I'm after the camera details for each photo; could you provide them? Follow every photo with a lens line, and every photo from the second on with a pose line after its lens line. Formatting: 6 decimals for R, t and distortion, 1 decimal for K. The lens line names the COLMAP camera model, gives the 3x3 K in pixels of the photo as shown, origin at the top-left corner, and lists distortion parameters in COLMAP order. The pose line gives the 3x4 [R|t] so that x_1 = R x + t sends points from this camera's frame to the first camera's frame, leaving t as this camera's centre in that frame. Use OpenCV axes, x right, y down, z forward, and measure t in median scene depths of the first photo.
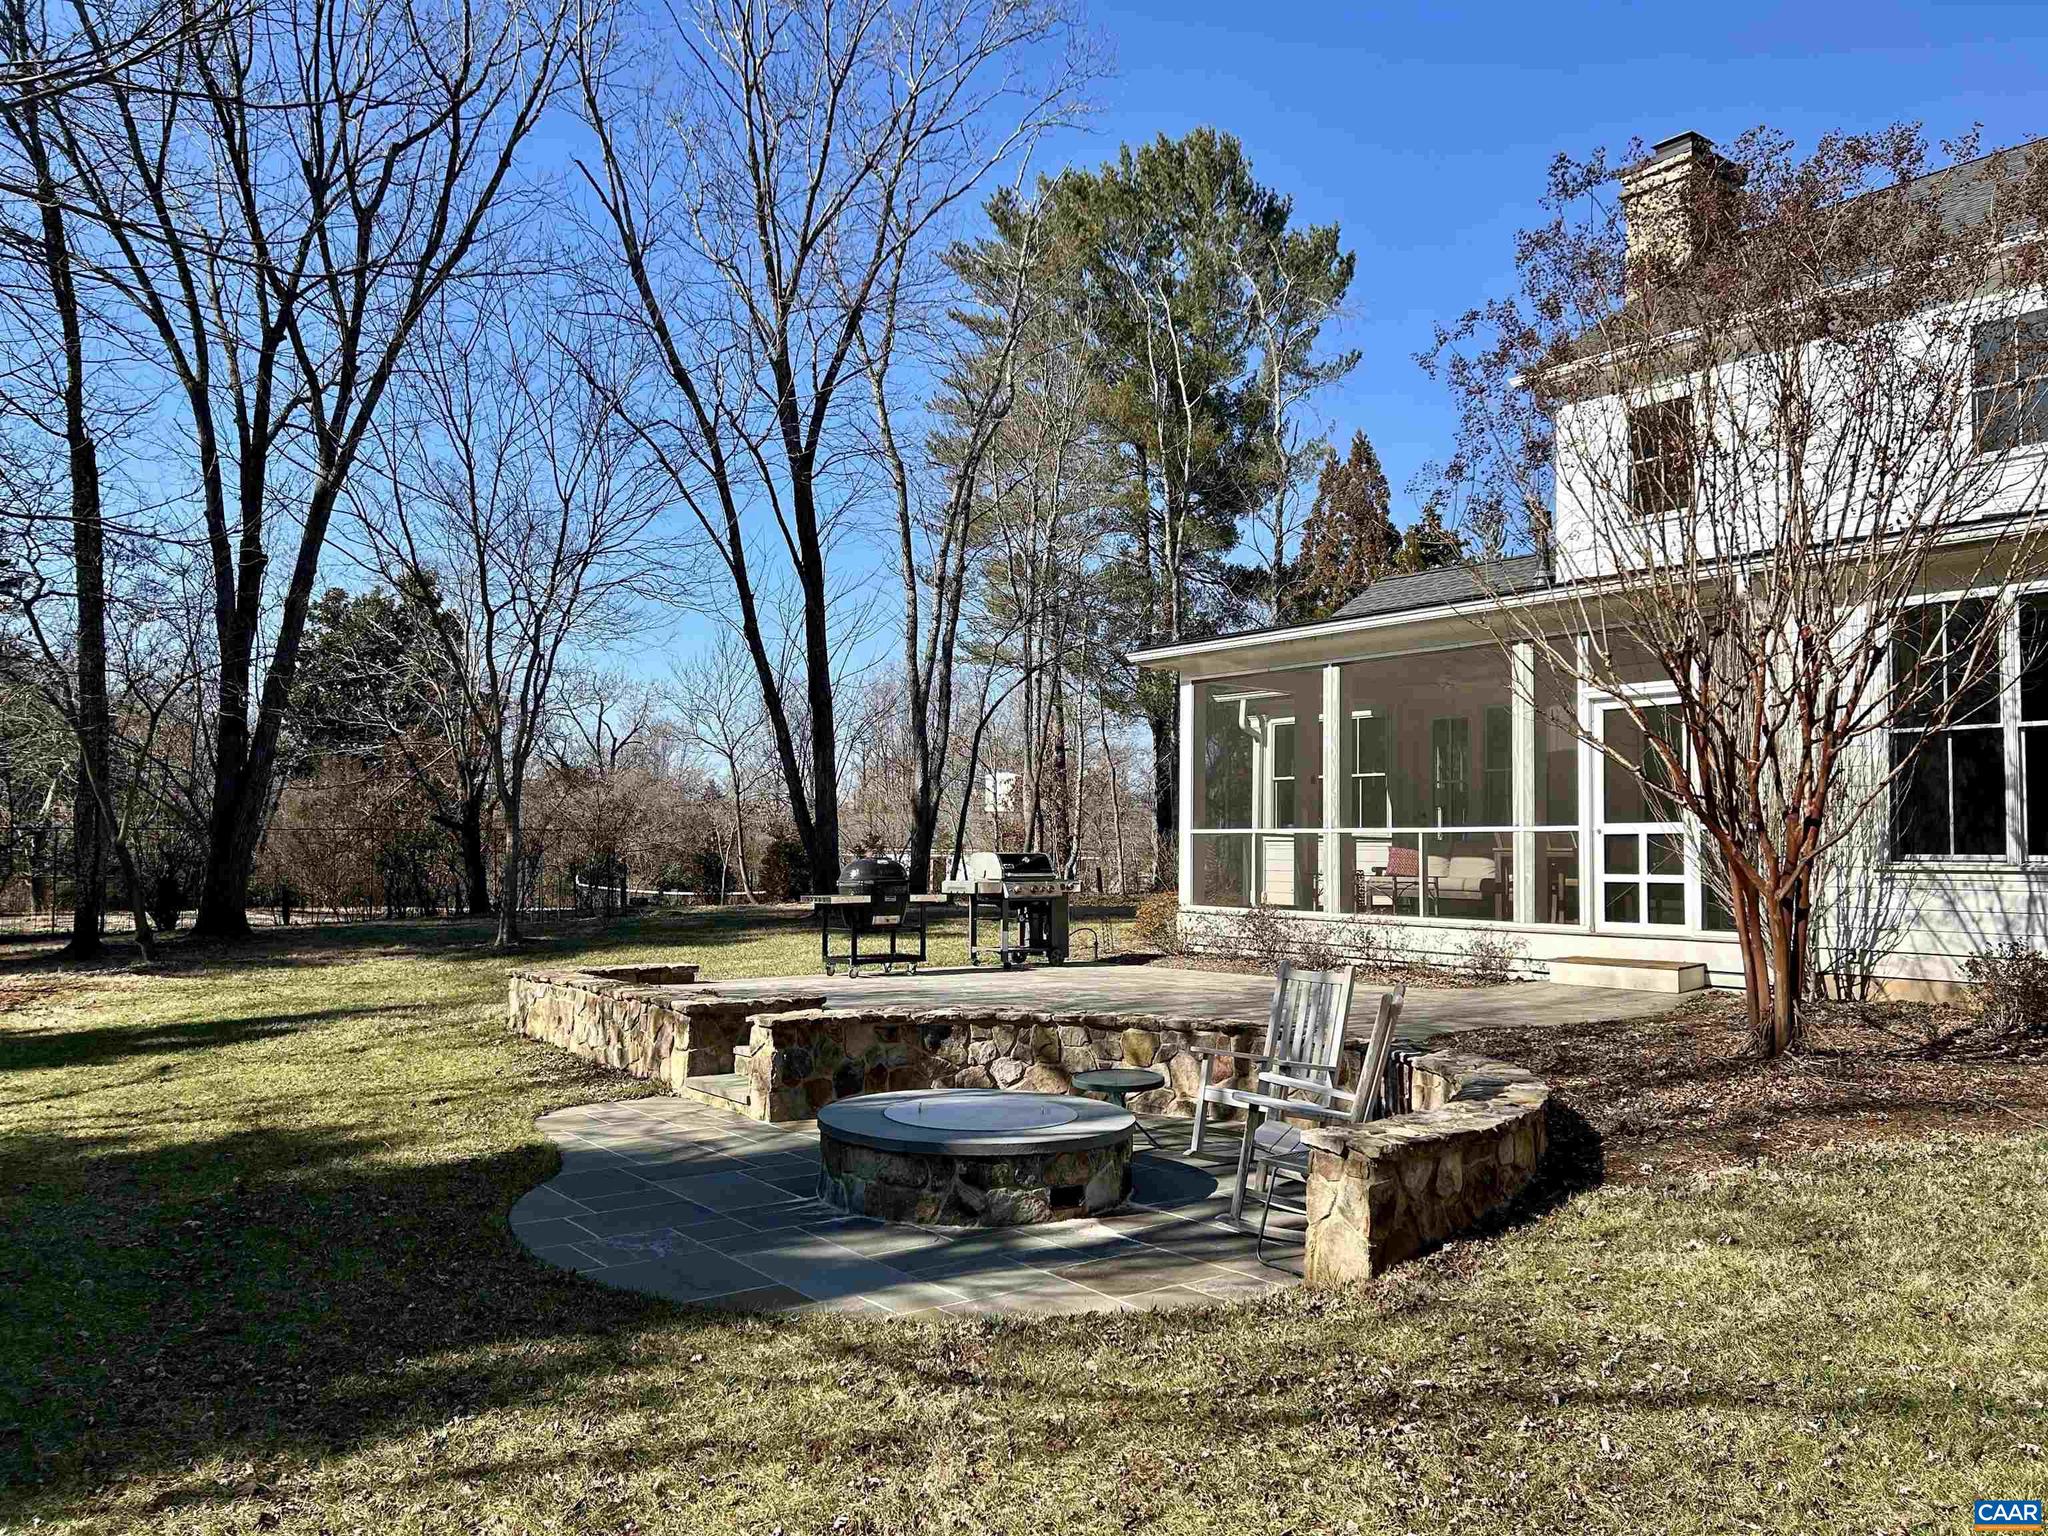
lens RADIAL K [[1543.5, 0, 1024.1], [0, 1543.5, 770.7], [0, 0, 1]] dist [0.052641, -0.029443]
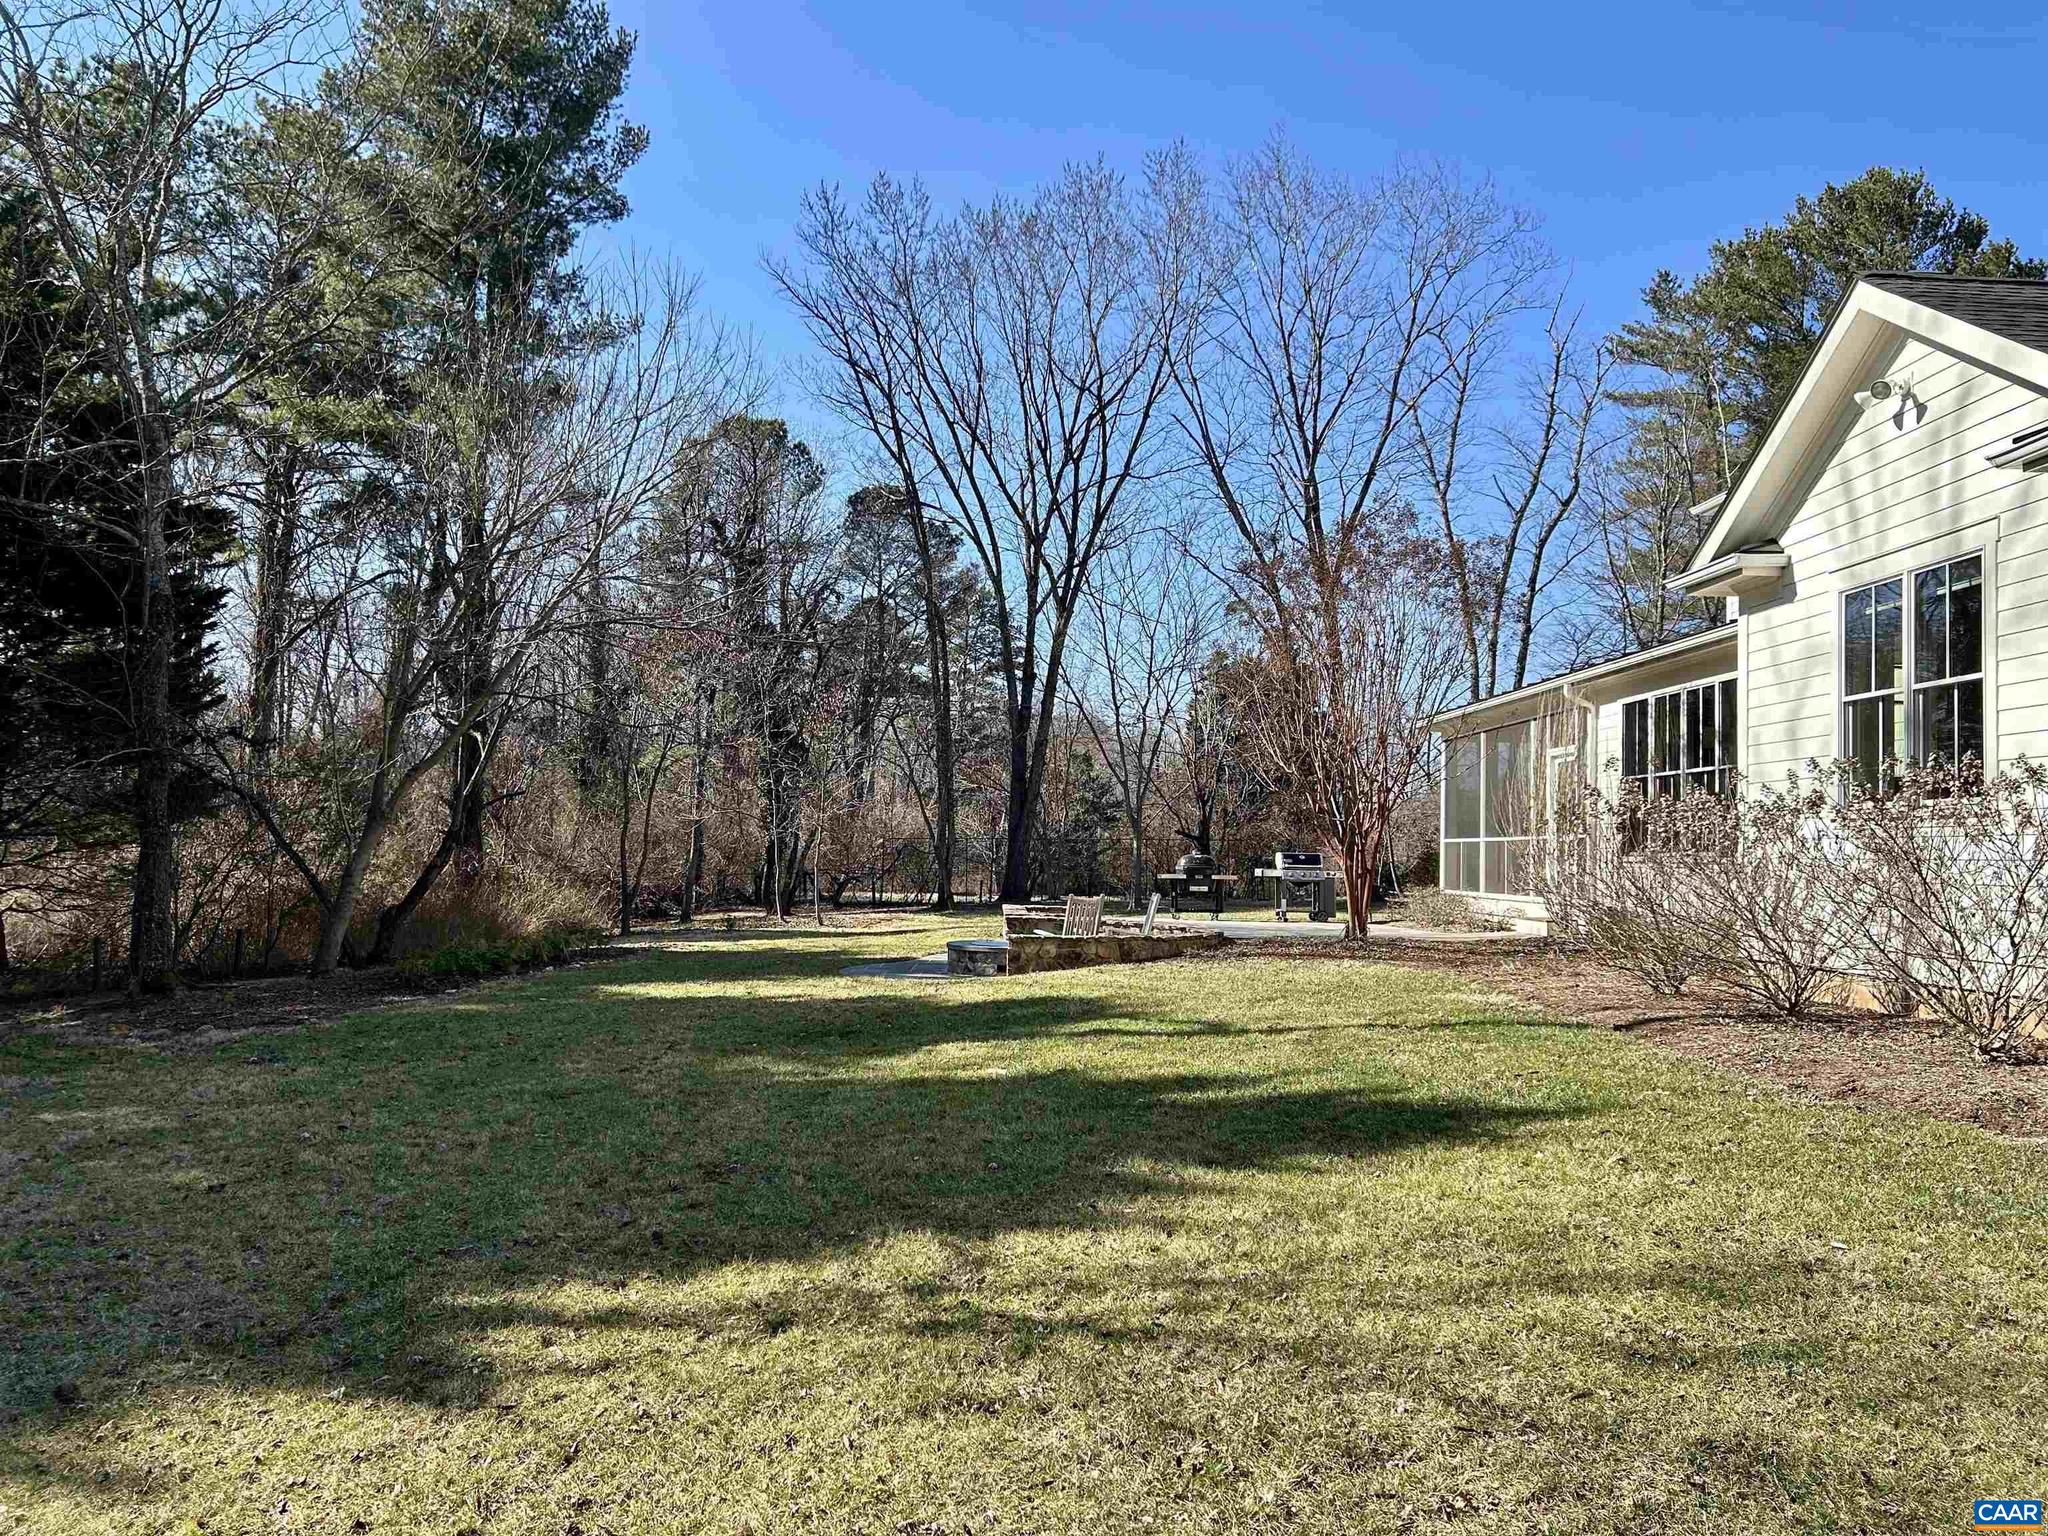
lens RADIAL K [[1543.5, 0, 1023.9], [0, 1543.5, 771.3], [0, 0, 1]] dist [0.052641, -0.029443]
pose [[0.815490, -0.028842, -0.578051, 0.796860], [0.024809, 0.999582, -0.014874, -0.019427], [0.578239, -0.002211, 0.815865, -0.599479]]
